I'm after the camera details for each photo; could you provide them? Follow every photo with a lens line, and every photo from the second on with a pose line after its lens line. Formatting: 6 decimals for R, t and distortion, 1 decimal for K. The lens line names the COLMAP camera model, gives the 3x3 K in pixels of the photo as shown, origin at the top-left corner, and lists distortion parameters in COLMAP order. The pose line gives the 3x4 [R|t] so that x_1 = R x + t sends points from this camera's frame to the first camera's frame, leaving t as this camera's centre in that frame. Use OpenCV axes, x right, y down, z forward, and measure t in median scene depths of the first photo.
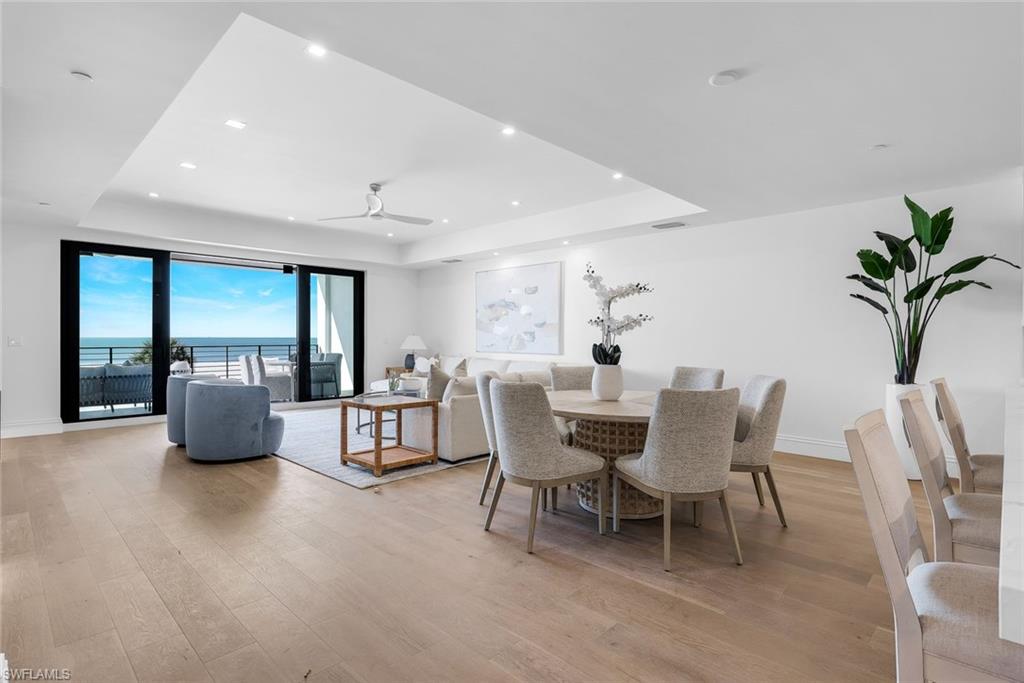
lens RADIAL K [[504.7, 0, 510.1], [0, 504.7, 338.1], [0, 0, 1]] dist [-0.002356, 0.000092]
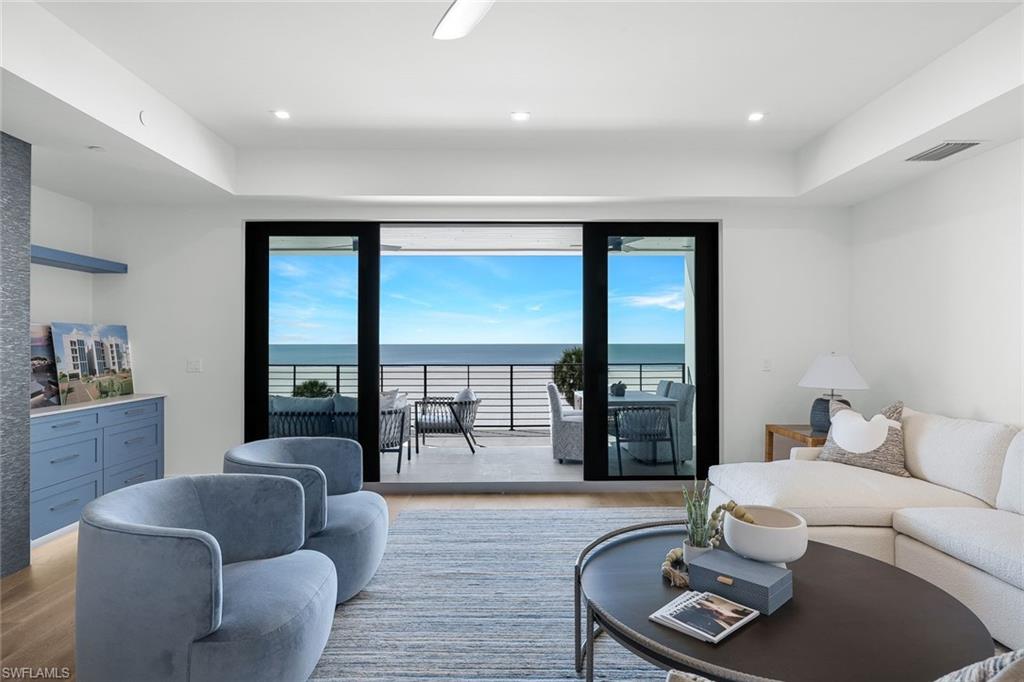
lens RADIAL K [[567.9, 0, 511.9], [0, 567.9, 338.7], [0, 0, 1]] dist [0.000133, -0.000150]
pose [[0.711133, -0.008749, -0.703003, -0.052178], [0.002261, 0.999946, -0.010158, -0.016983], [0.703054, 0.005634, 0.711114, 0.531243]]
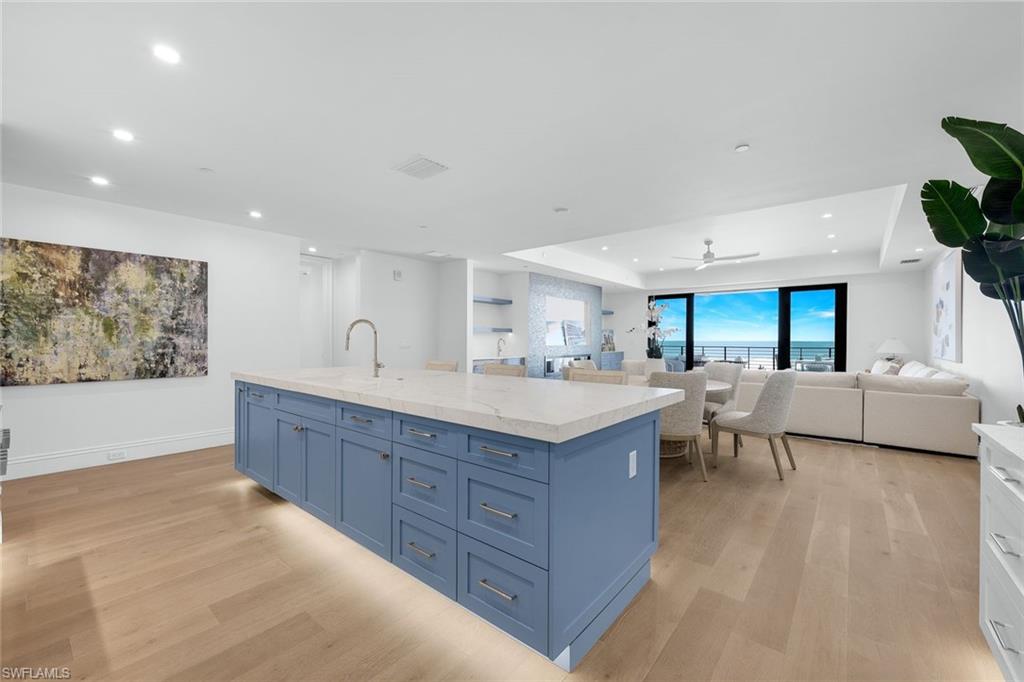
lens RADIAL K [[417.5, 0, 512.0], [0, 417.5, 341.0], [0, 0, 1]] dist [0.002148, 0.000166]
pose [[0.084247, 0.000603, -0.996445, 0.648088], [-0.005105, 0.999987, 0.000173, 0.000943], [0.996432, 0.005072, 0.084249, 0.201446]]
